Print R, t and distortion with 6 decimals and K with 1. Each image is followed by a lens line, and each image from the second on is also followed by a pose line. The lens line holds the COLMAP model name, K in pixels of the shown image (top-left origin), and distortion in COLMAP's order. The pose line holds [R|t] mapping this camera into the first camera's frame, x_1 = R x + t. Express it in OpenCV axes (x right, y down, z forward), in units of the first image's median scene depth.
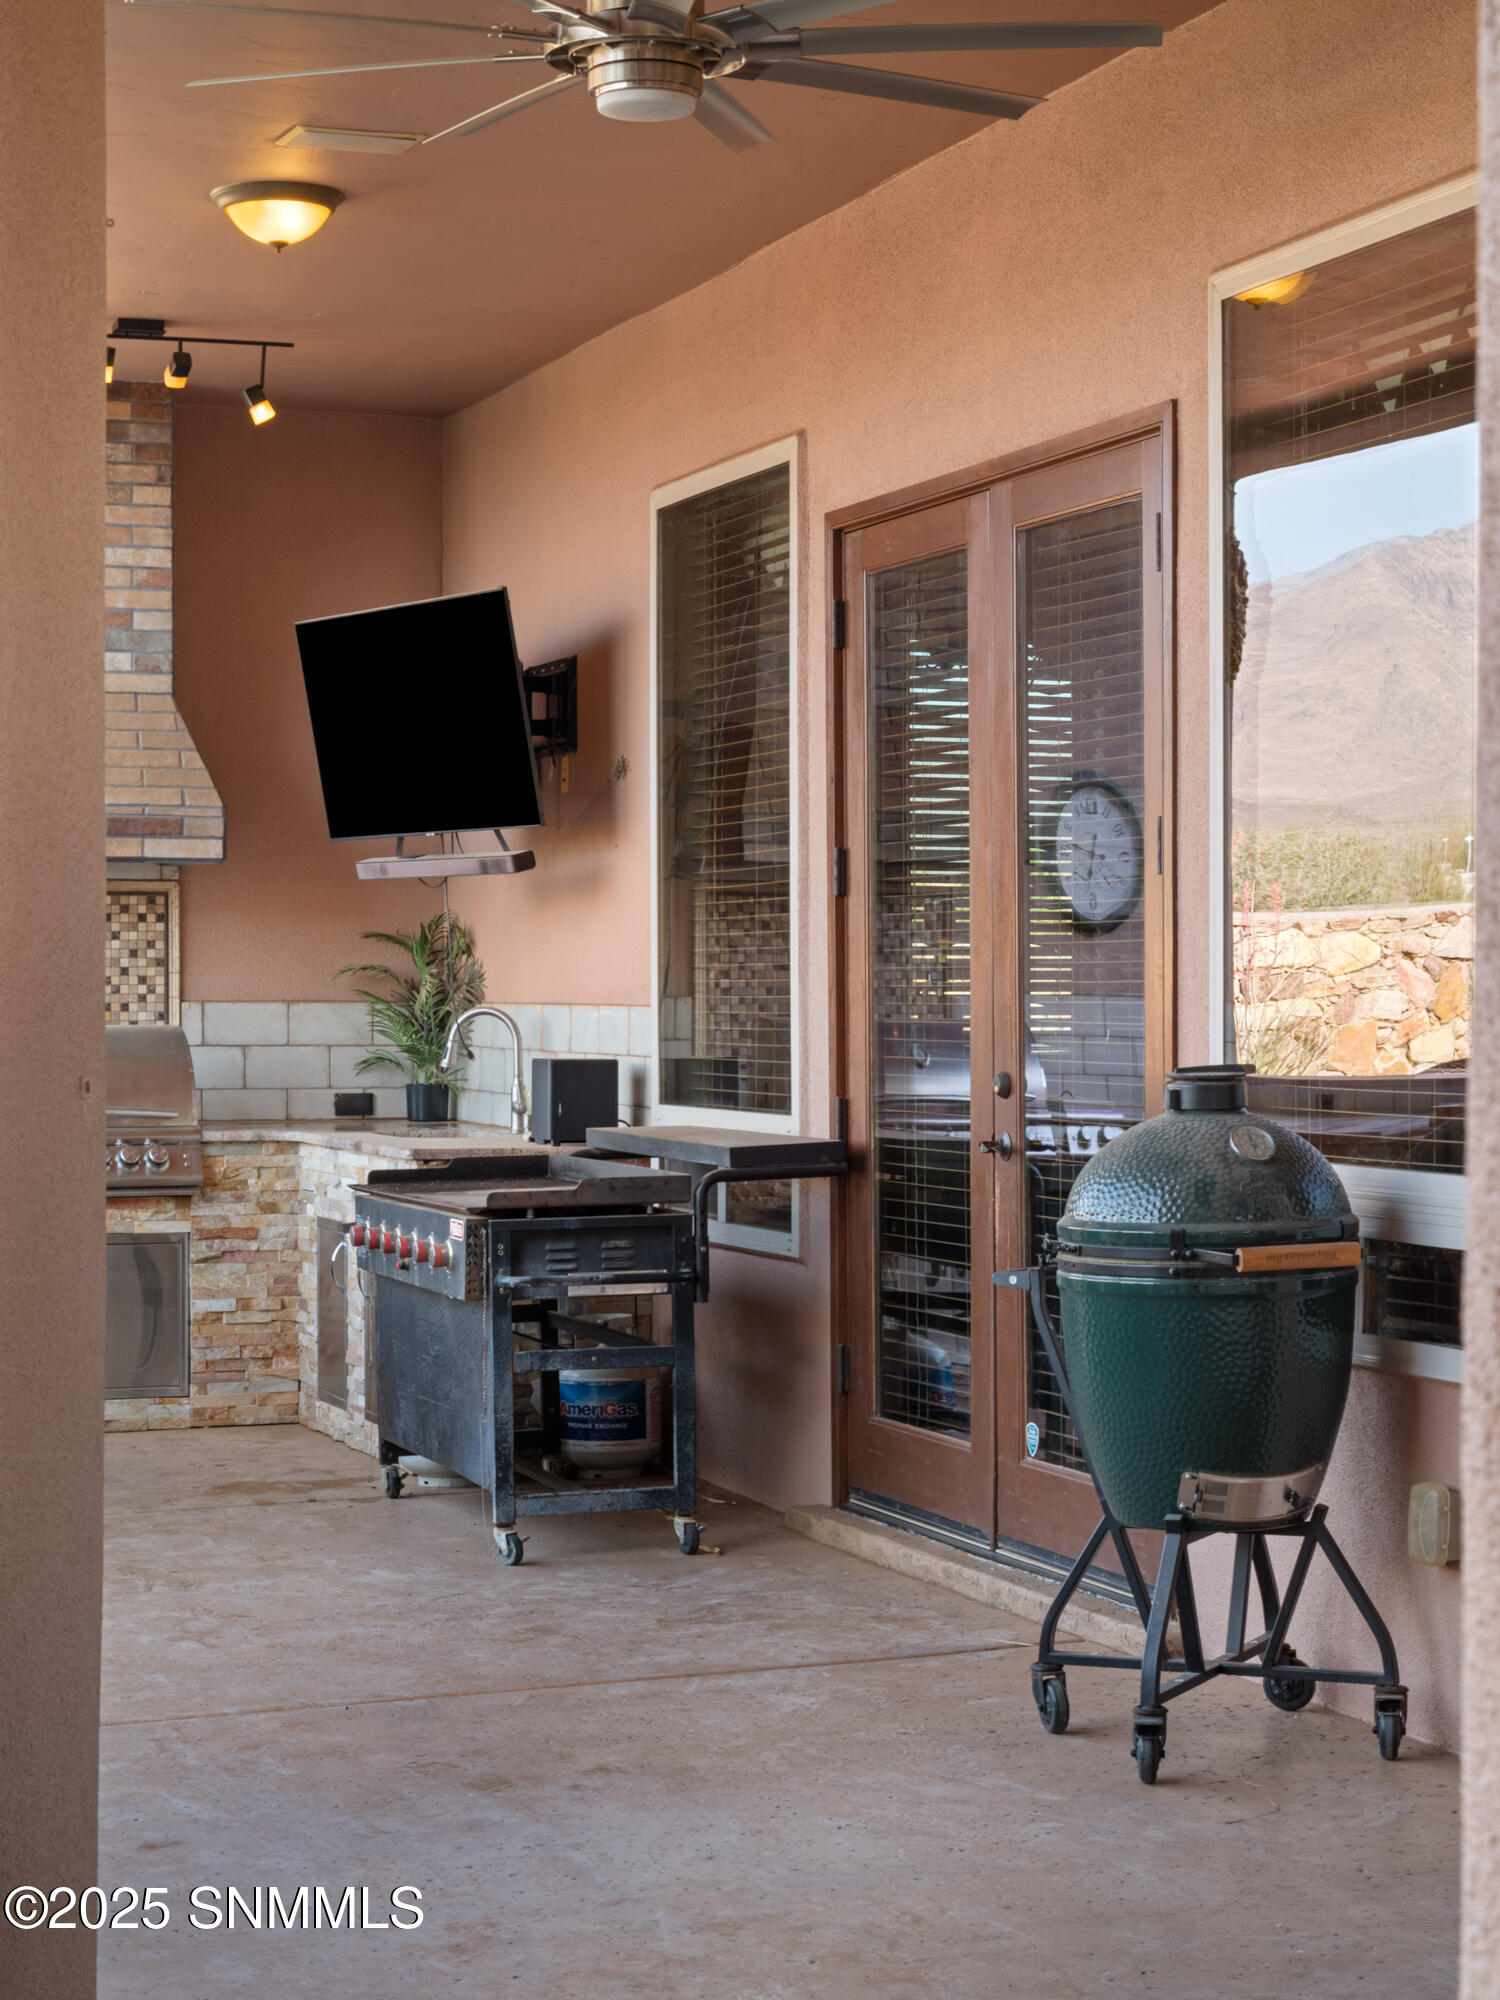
lens RADIAL K [[3787.1, 0, 745.0], [0, 3787.1, 1000.2], [0, 0, 1]] dist [-0.026440, 0.000000]
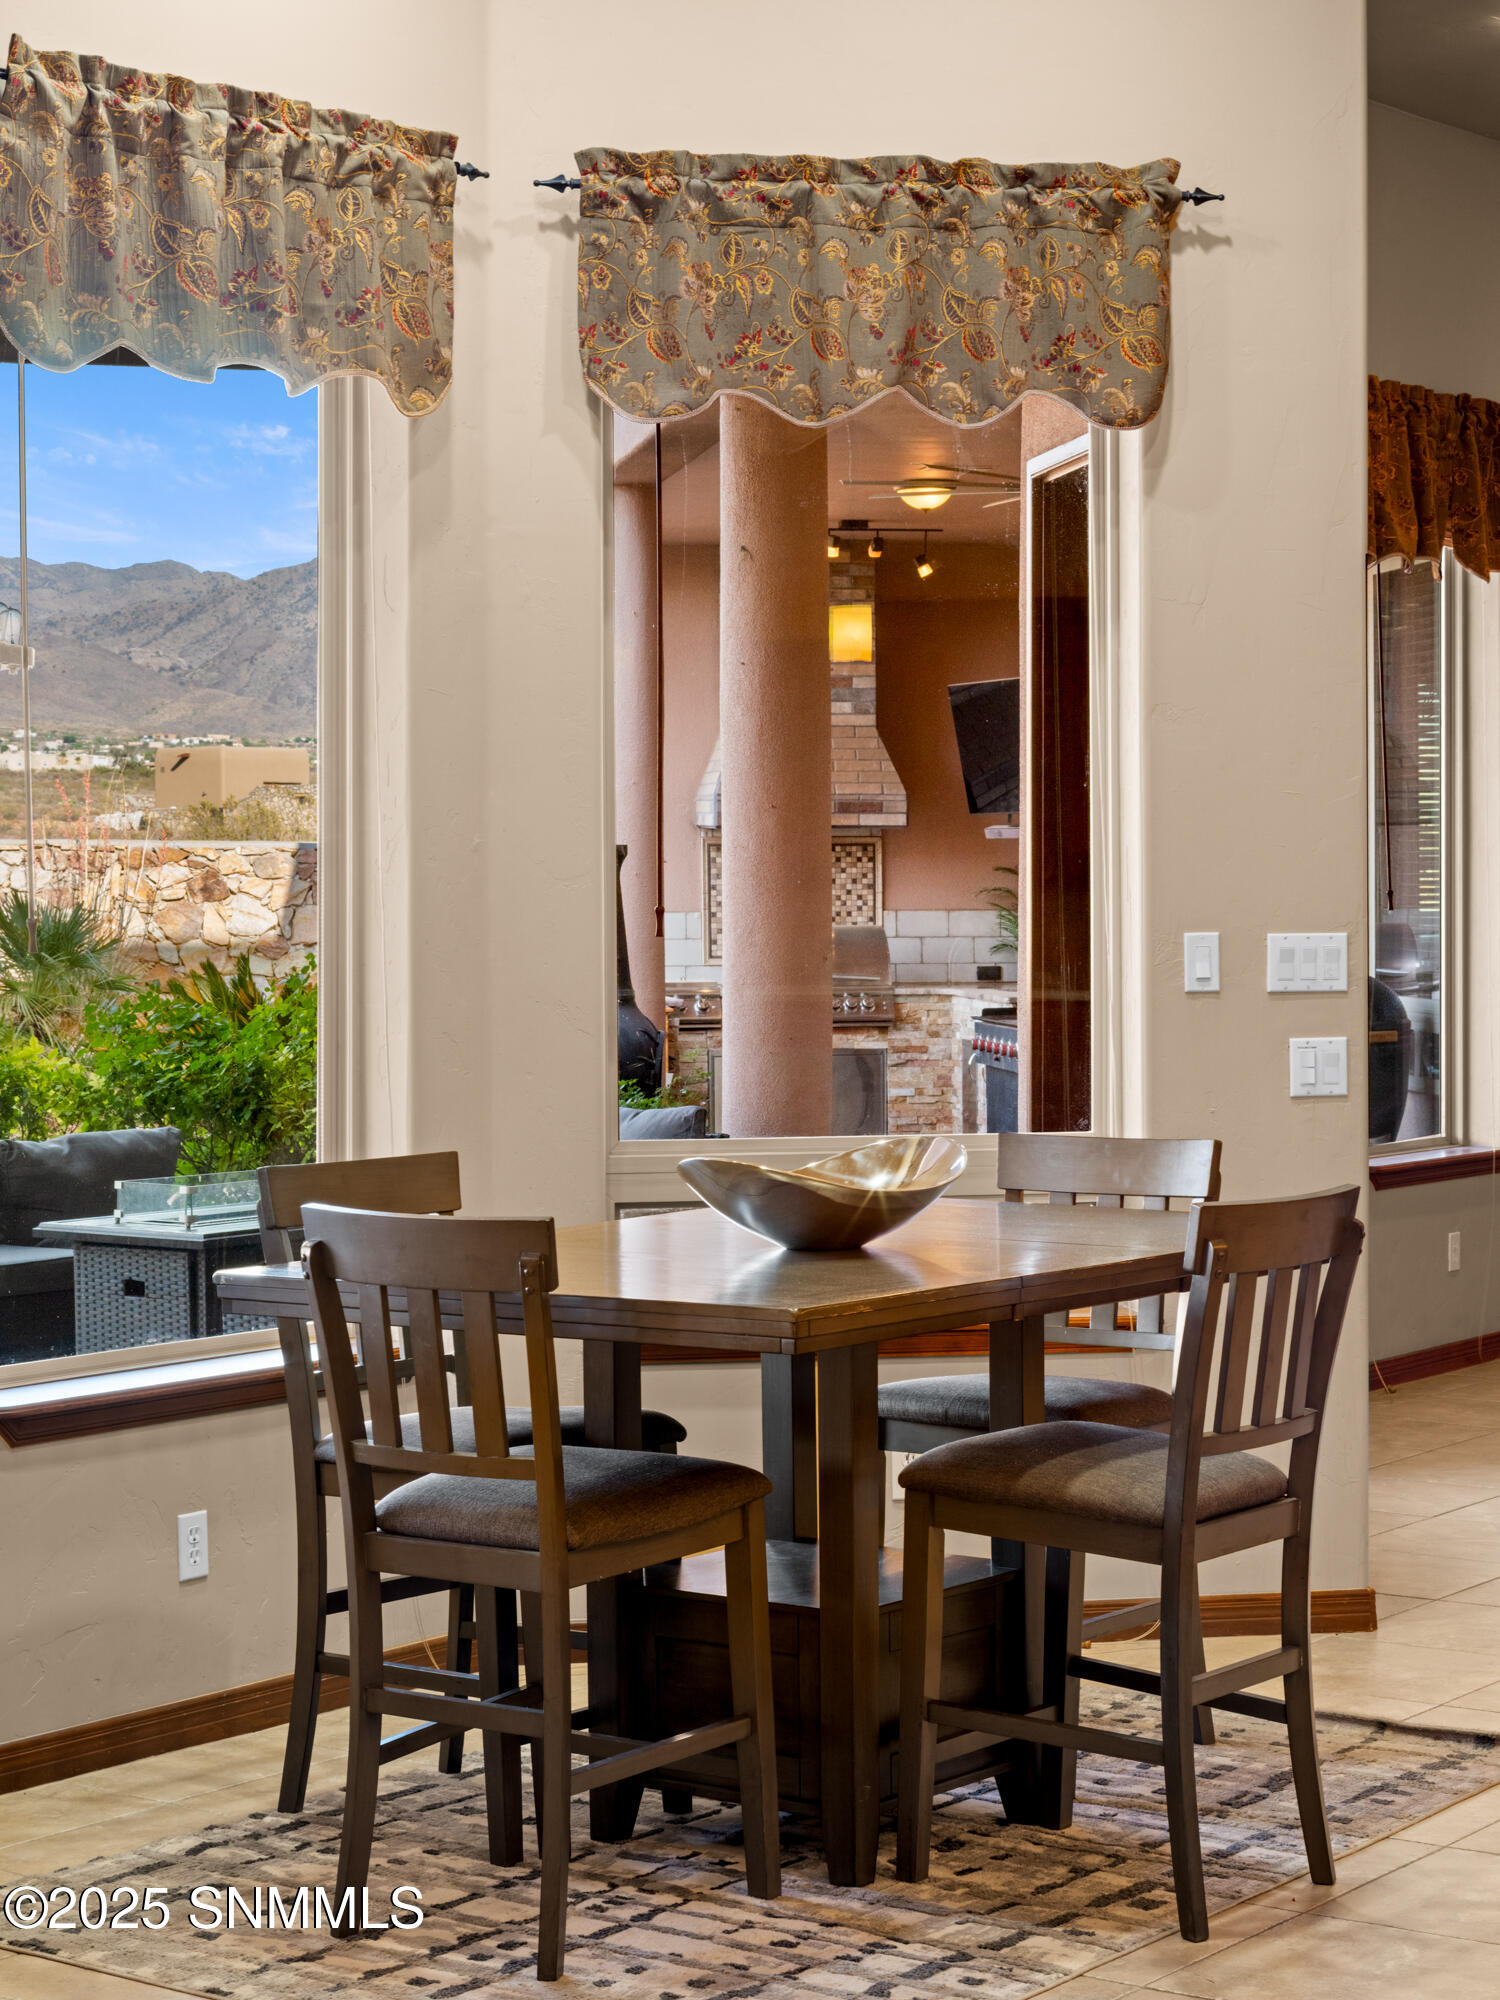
lens RADIAL K [[3787.1, 0, 746.4], [0, 3787.1, 994.6], [0, 0, 1]] dist [-0.026440, 0.000000]
pose [[0.981315, 0.000824, -0.192406, 0.115767], [0.005037, 0.999538, 0.029971, -0.013463], [0.192342, -0.030380, 0.980858, -0.662959]]
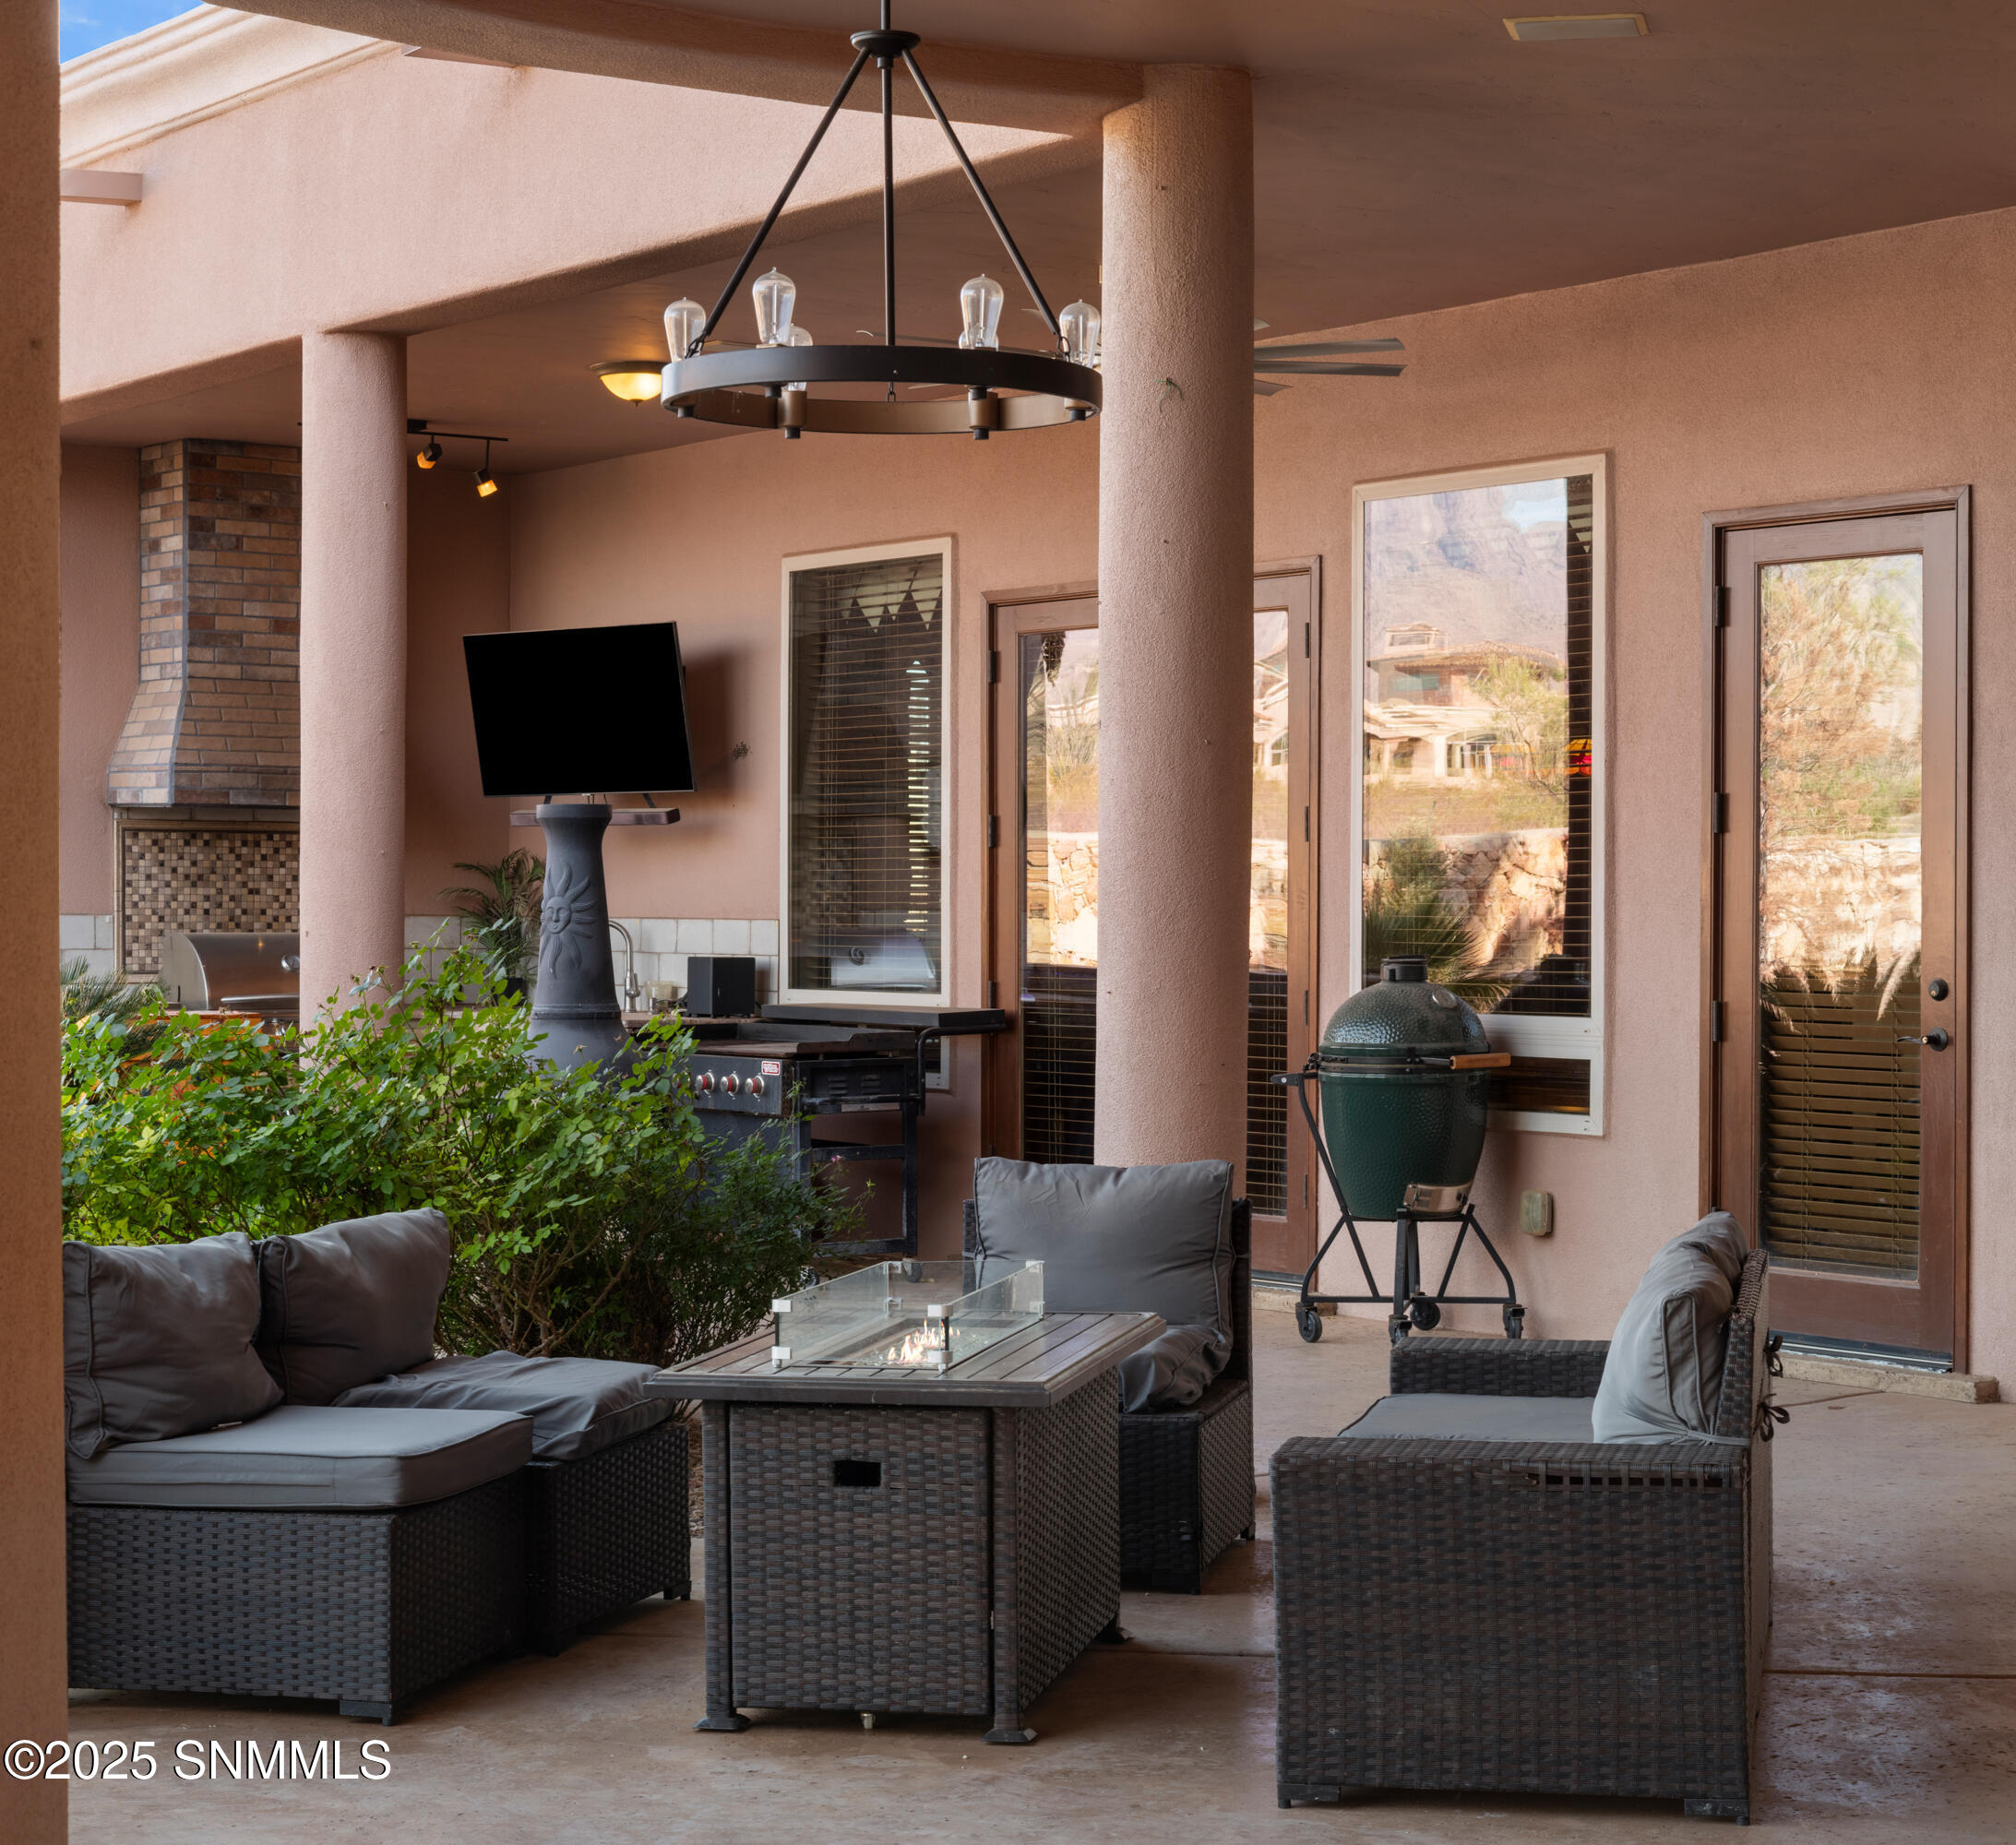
lens RADIAL K [[3823.6, 0, 1011.0], [0, 3823.6, 908.0], [0, 0, 1]] dist [0.045395, 0.000000]
pose [[0.960604, 0.005271, 0.277869, -0.309972], [-0.004518, 0.999984, -0.003348, 0.001446], [-0.277883, 0.001961, 0.960613, -0.367972]]
